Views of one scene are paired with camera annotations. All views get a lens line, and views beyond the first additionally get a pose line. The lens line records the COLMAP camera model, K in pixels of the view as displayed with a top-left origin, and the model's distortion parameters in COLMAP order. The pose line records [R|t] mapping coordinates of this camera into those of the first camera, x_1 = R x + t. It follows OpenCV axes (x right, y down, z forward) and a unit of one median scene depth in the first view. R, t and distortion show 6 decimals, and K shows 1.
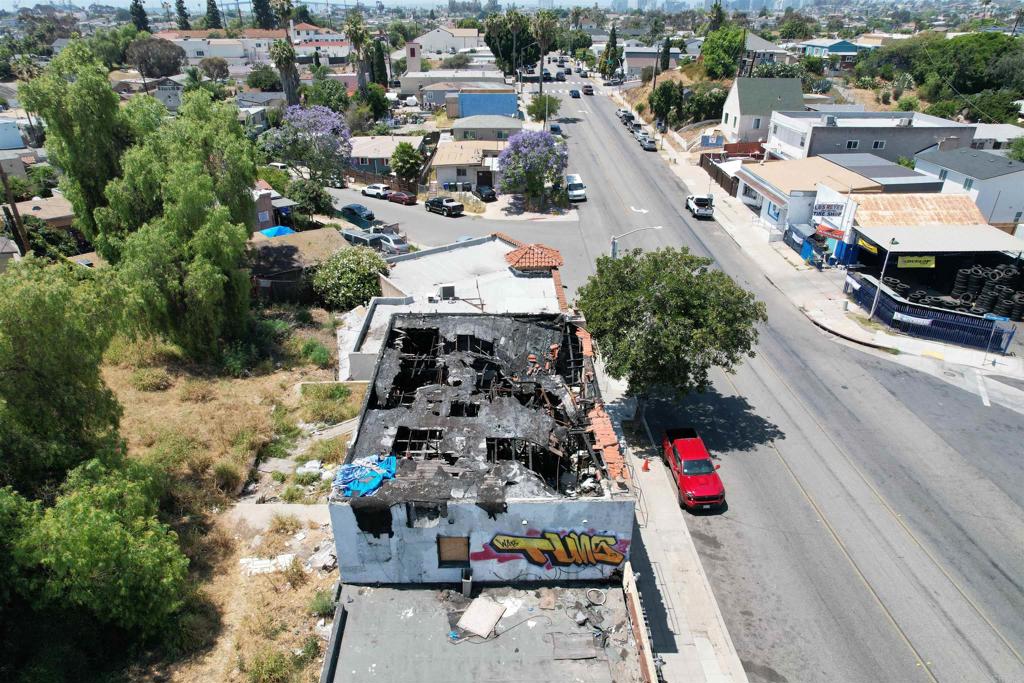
lens RADIAL K [[653.1, 0, 511.1], [0, 653.1, 343.1], [0, 0, 1]] dist [-0.076679, 0.070797]
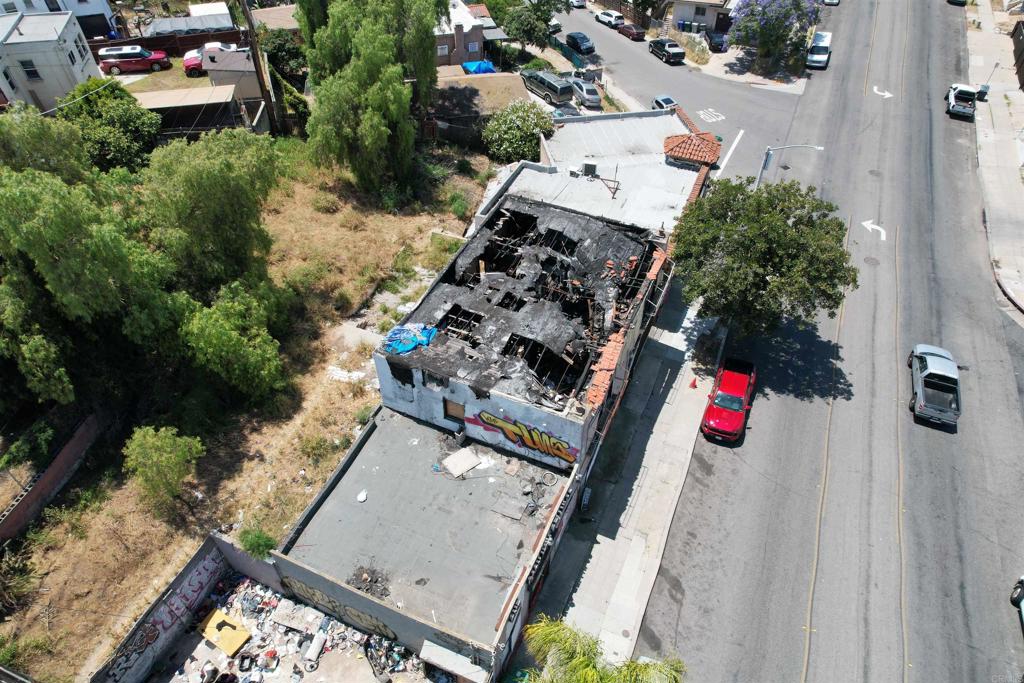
lens RADIAL K [[653.1, 0, 511.1], [0, 653.1, 343.1], [0, 0, 1]] dist [-0.076679, 0.070797]
pose [[0.906380, 0.294892, -0.302512, 0.198393], [-0.194283, 0.926813, 0.321361, -0.136665], [0.375139, -0.232502, 0.897337, -0.066555]]
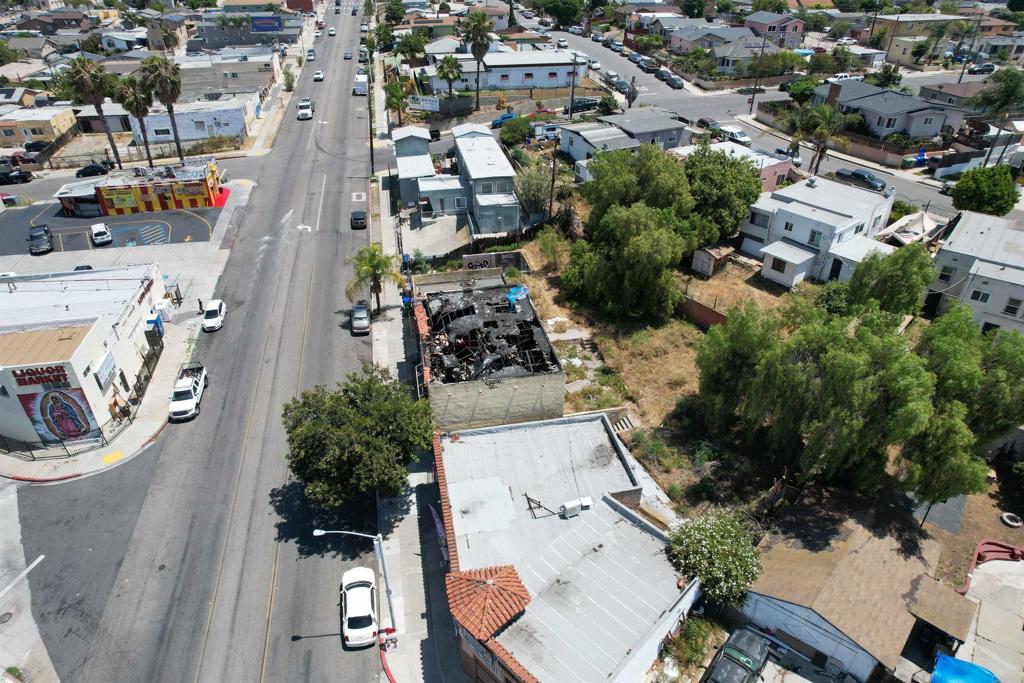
lens RADIAL K [[650.5, 0, 512.0], [0, 650.5, 341.5], [0, 0, 1]] dist [-0.049422, 0.031593]
pose [[-0.985958, 0.086399, -0.142909, 0.099305], [-0.079279, 0.511017, 0.855907, -1.018175], [0.146978, 0.855217, -0.496992, 1.298526]]
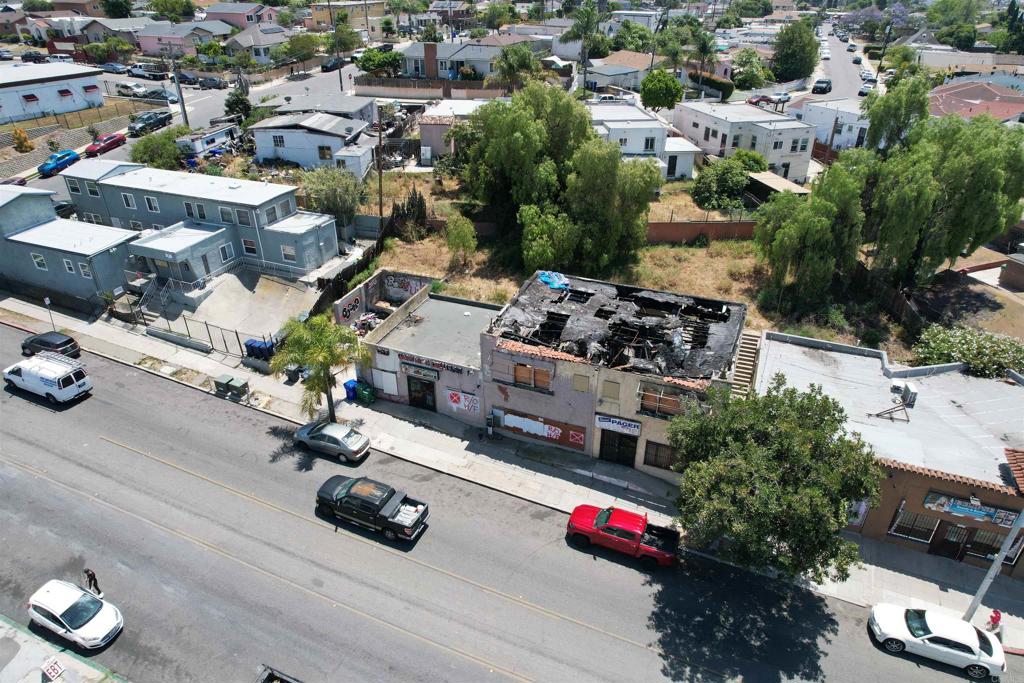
lens RADIAL K [[653.1, 0, 511.1], [0, 653.1, 343.1], [0, 0, 1]] dist [-0.076679, 0.070797]
pose [[-0.396304, 0.457904, -0.795781, 0.817256], [-0.424180, 0.677381, 0.601020, -0.440214], [0.814257, 0.575741, -0.074215, 0.611475]]
